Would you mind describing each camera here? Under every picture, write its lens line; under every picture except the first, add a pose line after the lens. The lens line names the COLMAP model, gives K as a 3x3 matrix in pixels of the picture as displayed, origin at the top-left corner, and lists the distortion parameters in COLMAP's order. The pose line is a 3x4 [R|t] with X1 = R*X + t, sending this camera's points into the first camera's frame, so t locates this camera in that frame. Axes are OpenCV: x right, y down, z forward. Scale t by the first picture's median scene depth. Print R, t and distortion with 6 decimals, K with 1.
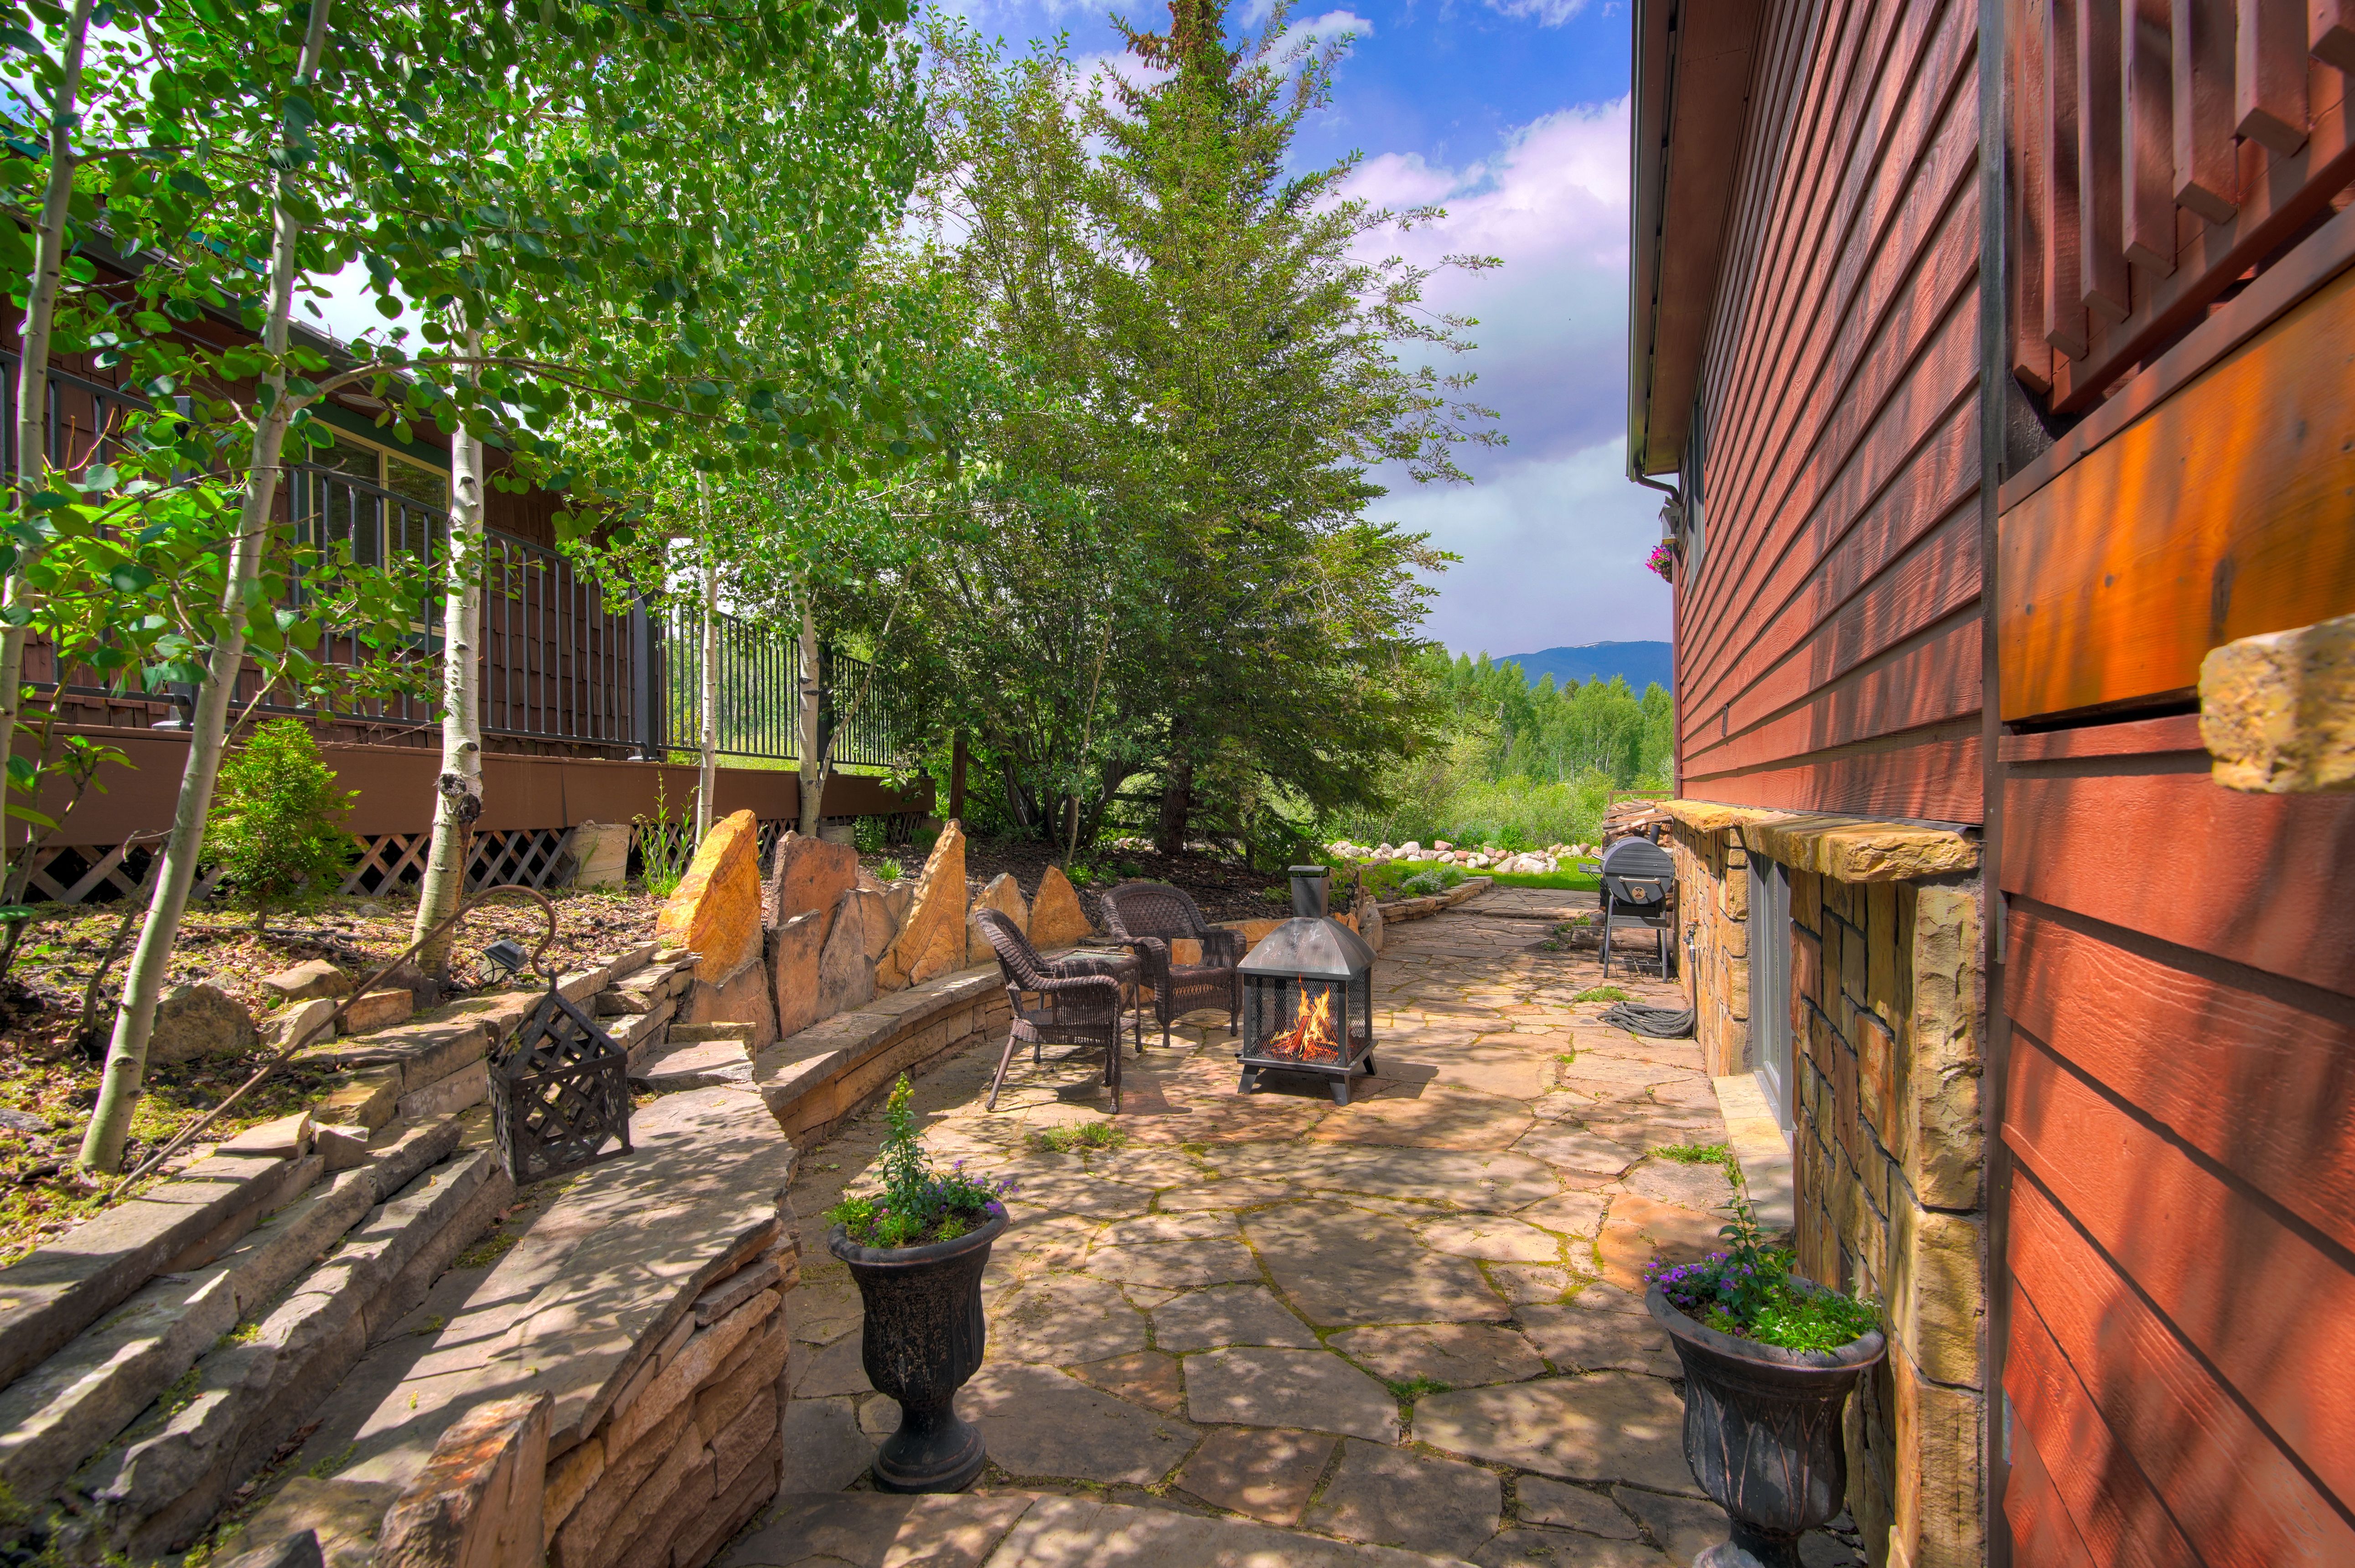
lens RADIAL K [[1053.5, 0, 1182.5], [0, 1053.5, 793.1], [0, 0, 1]] dist [-0.001402, -0.000110]
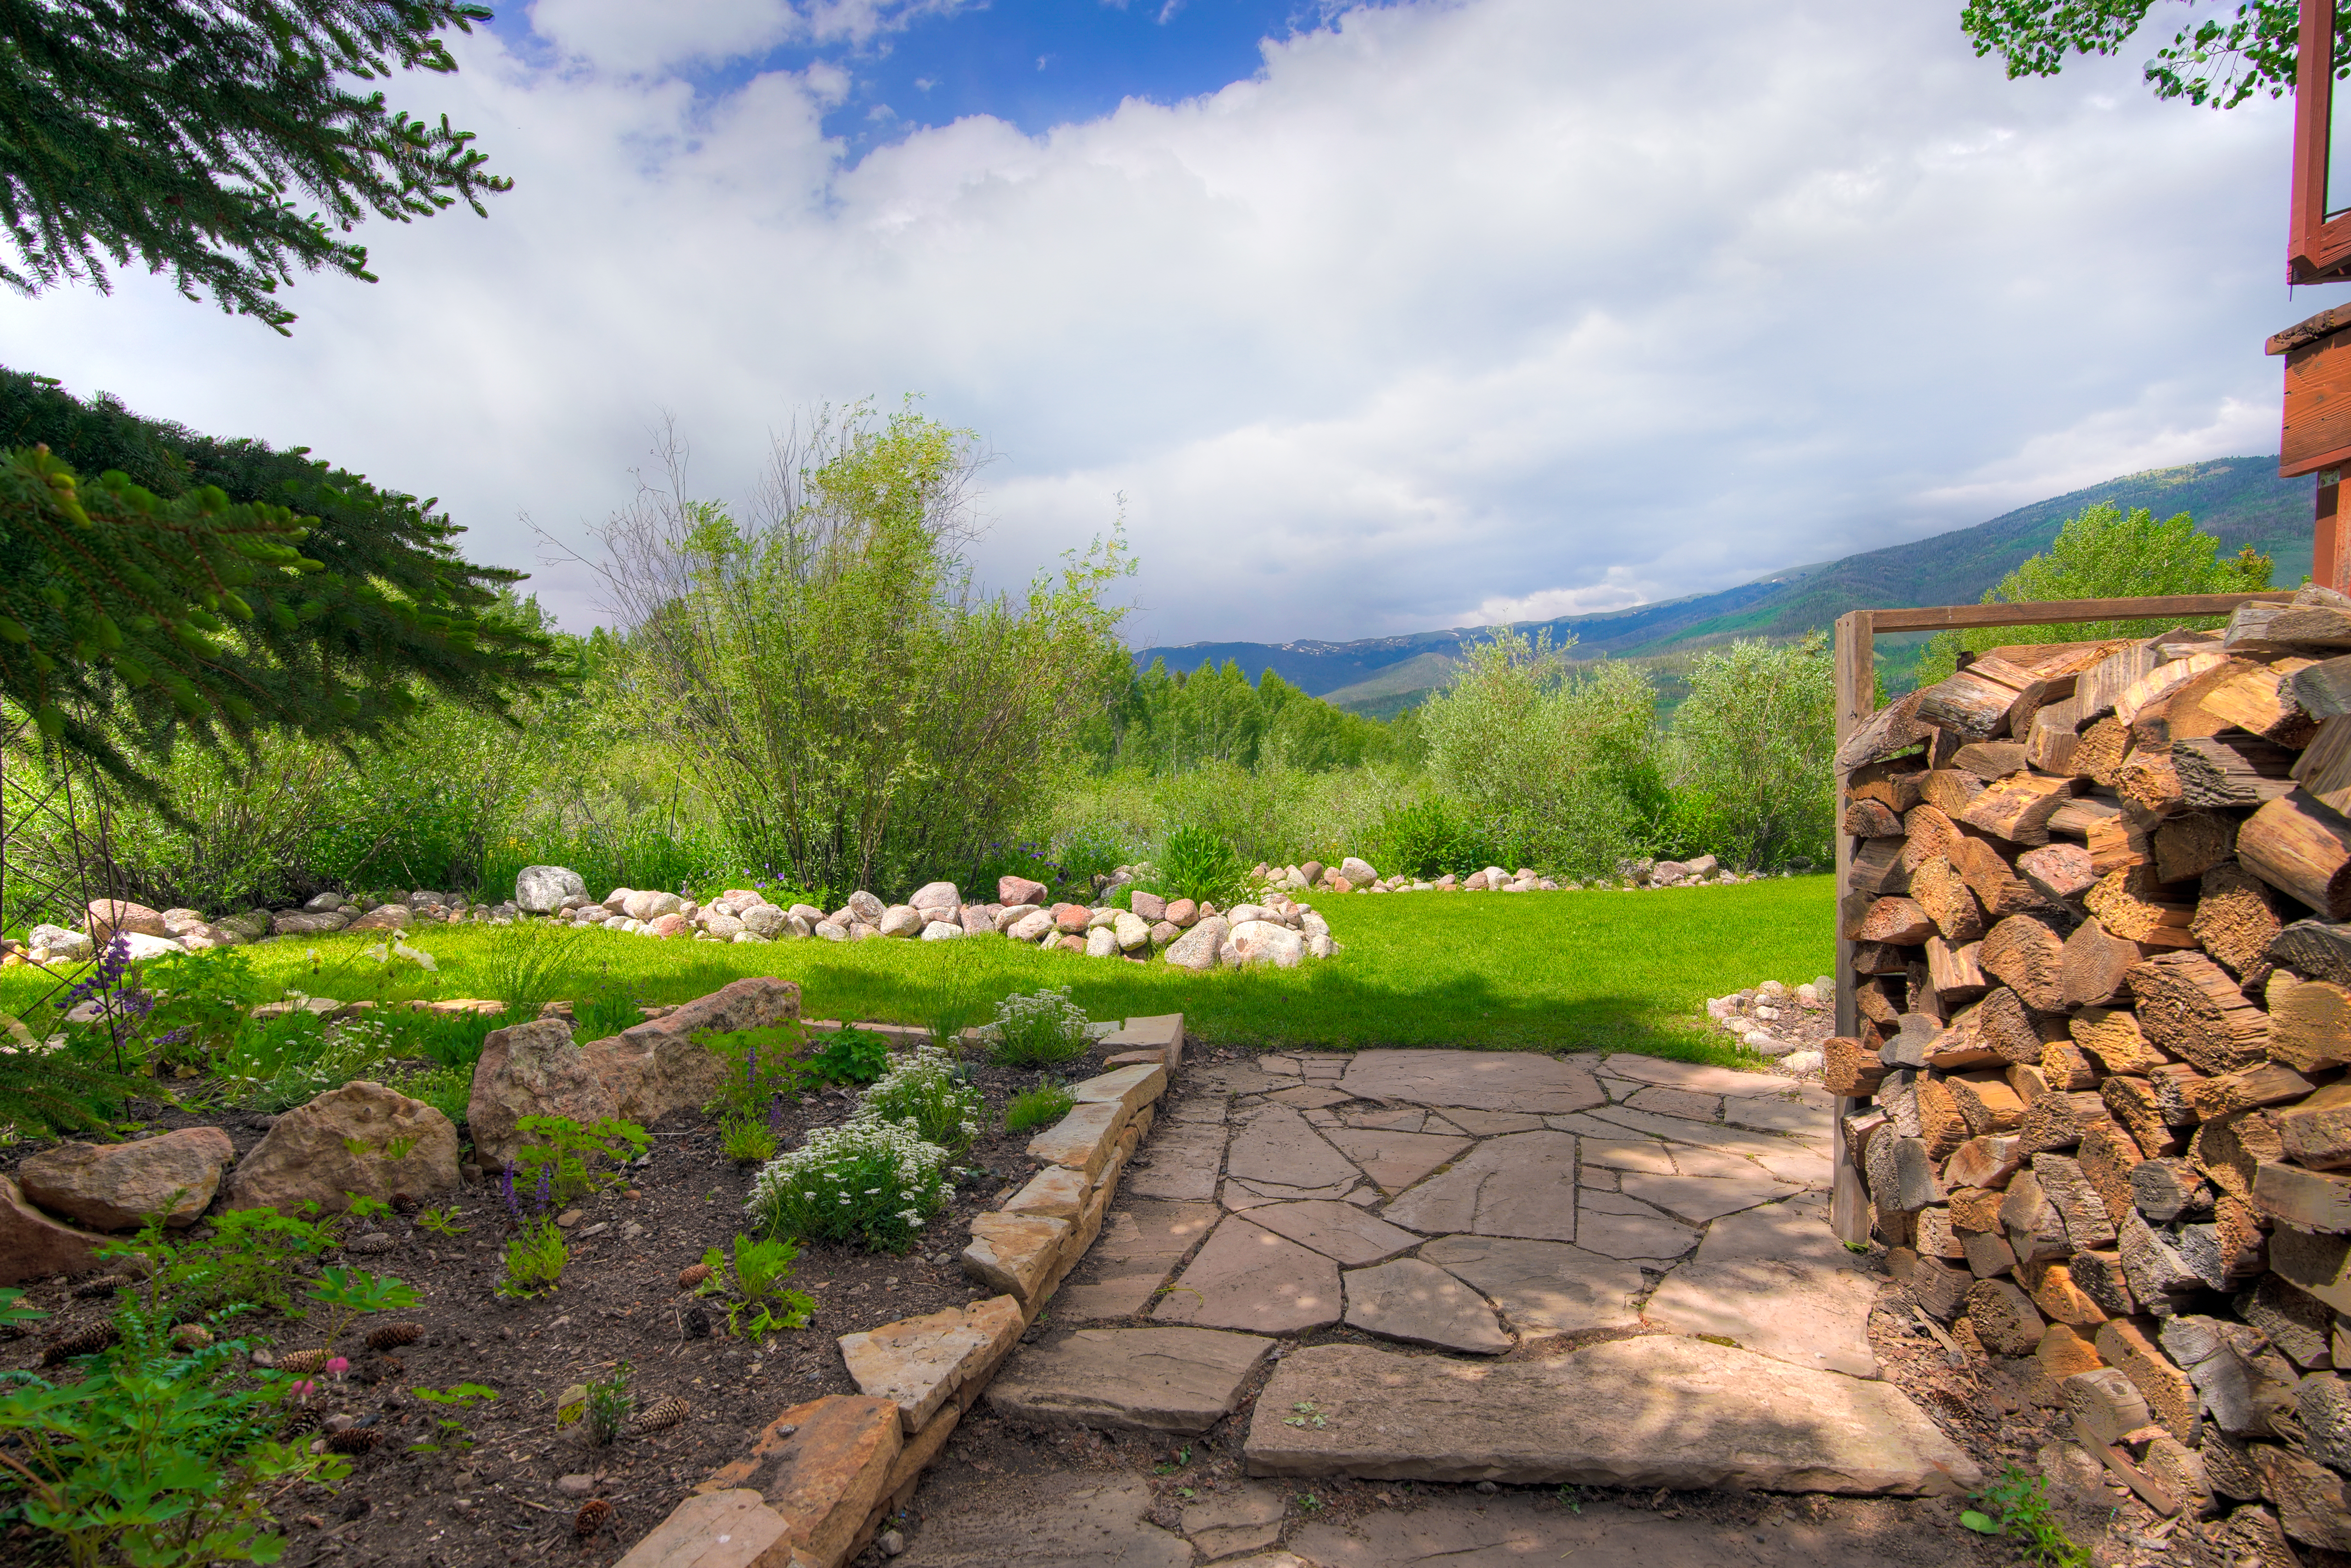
lens RADIAL K [[1051.8, 0, 1173.3], [0, 1051.8, 790.9], [0, 0, 1]] dist [-0.001402, -0.000110]
pose [[0.935773, -0.021540, 0.351945, 0.167654], [0.026140, 0.999624, -0.008323, 0.019488], [-0.351633, 0.016988, 0.935984, 0.635018]]
